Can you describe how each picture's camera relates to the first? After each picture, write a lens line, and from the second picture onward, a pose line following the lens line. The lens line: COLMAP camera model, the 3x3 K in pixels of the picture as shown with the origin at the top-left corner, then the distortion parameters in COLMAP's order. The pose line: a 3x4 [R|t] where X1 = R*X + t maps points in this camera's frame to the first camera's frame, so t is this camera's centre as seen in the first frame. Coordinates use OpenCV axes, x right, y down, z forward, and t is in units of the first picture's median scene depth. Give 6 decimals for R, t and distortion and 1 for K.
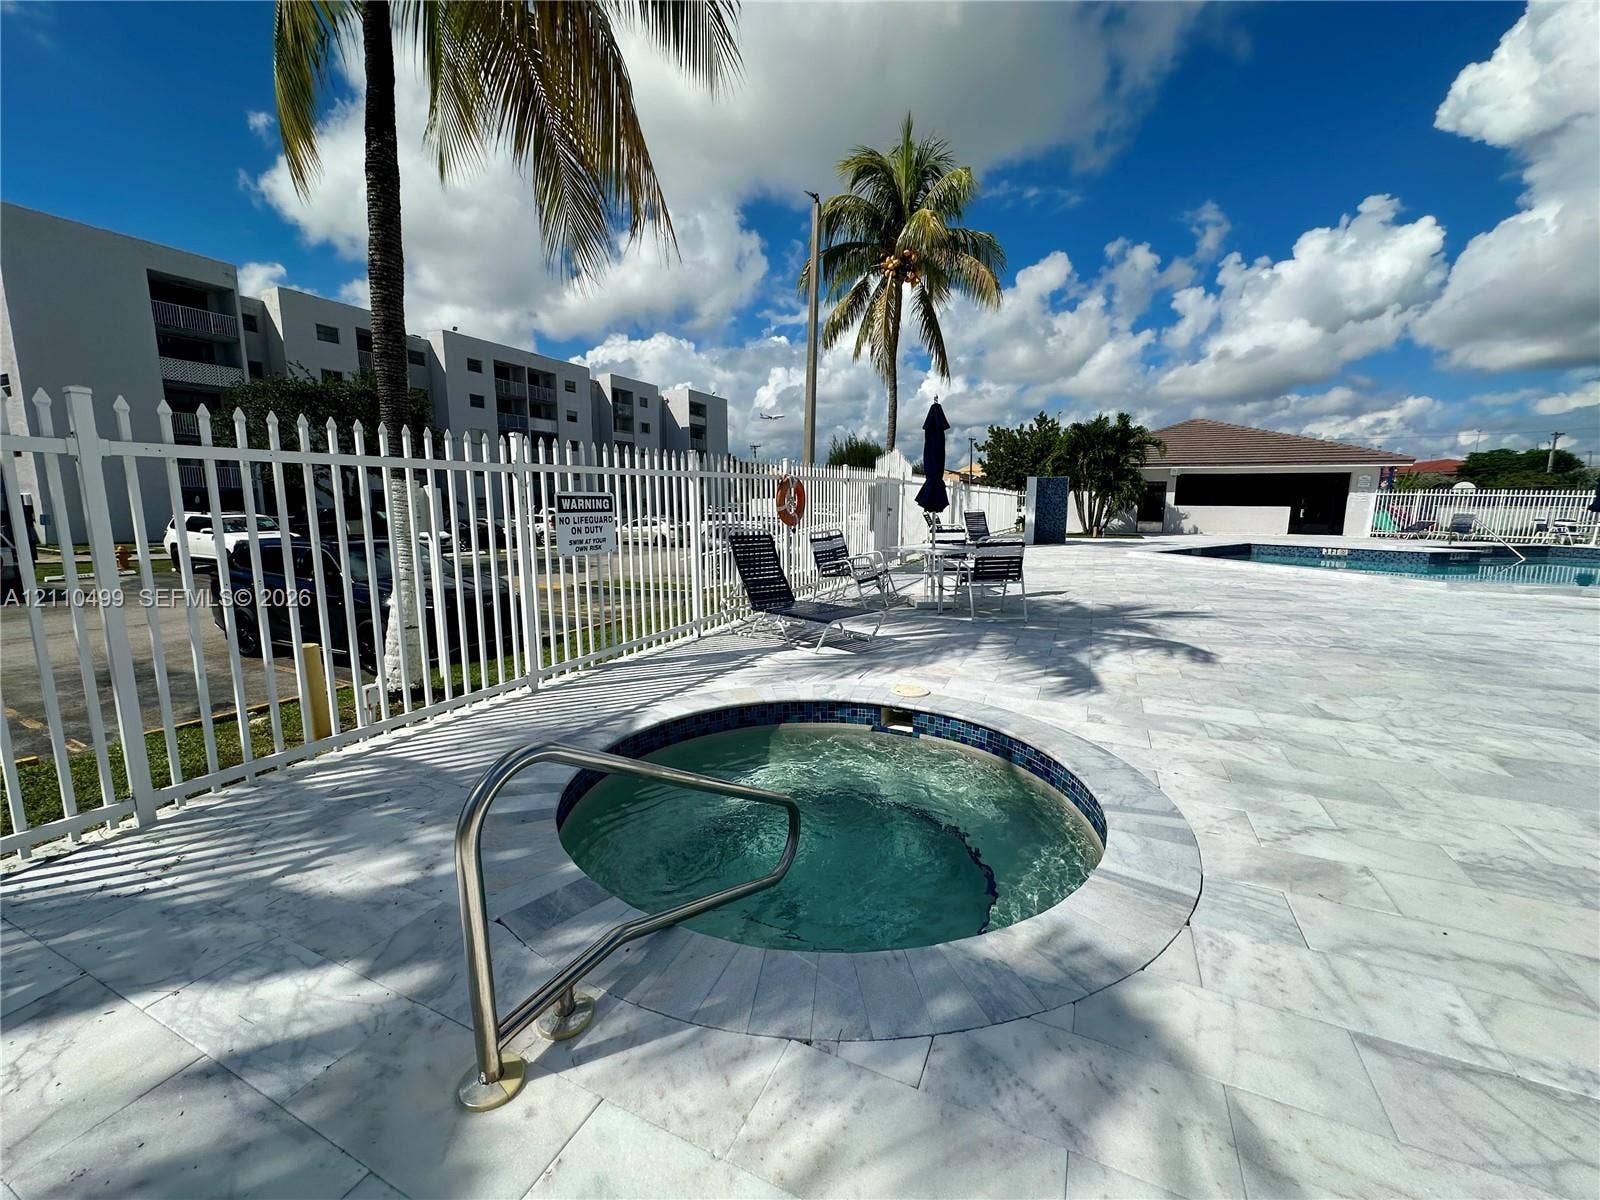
lens RADIAL K [[653.6, 0, 780.0], [0, 653.6, 606.3], [0, 0, 1]] dist [-0.010469, -0.002397]
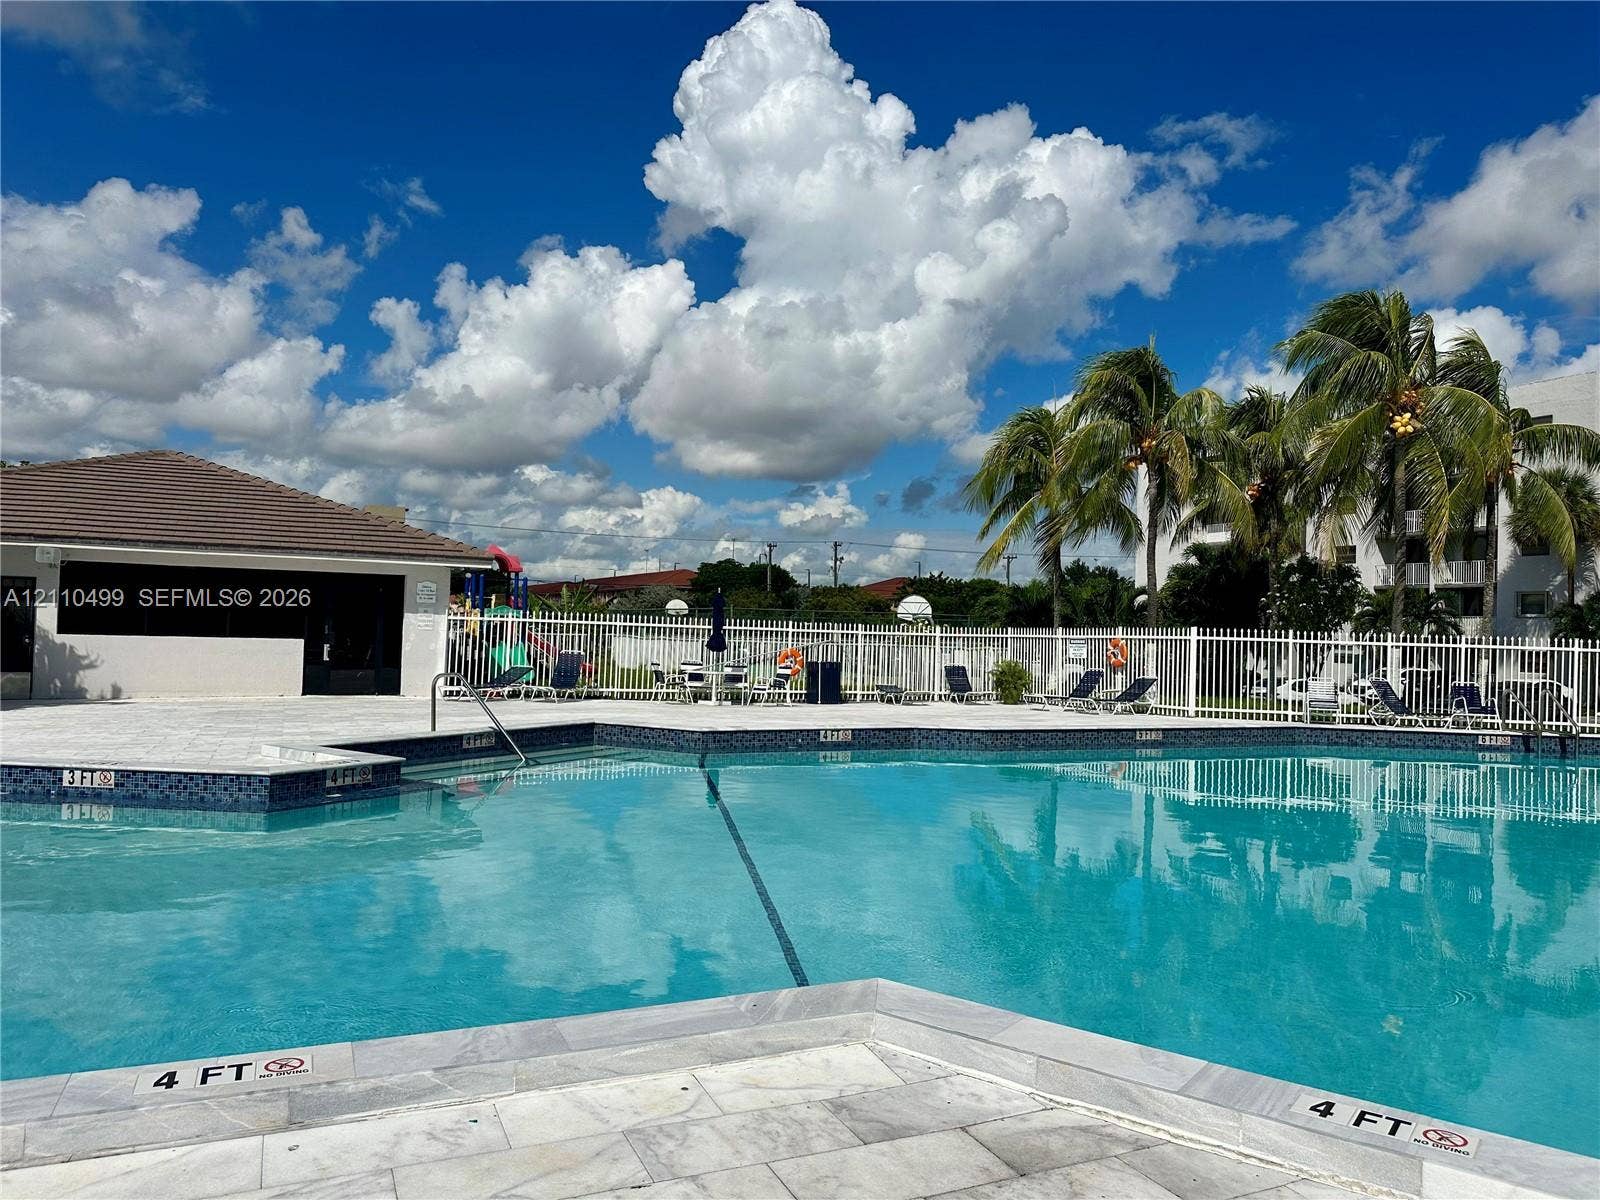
lens RADIAL K [[1114.2, 0, 813.6], [0, 1114.2, 600.6], [0, 0, 1]] dist [0.063523, -0.086547]
pose [[0.641367, 0.034607, 0.766454, 0.356435], [0.096552, 0.987400, -0.125378, -0.036061], [-0.761135, 0.154416, 0.629944, 0.155365]]
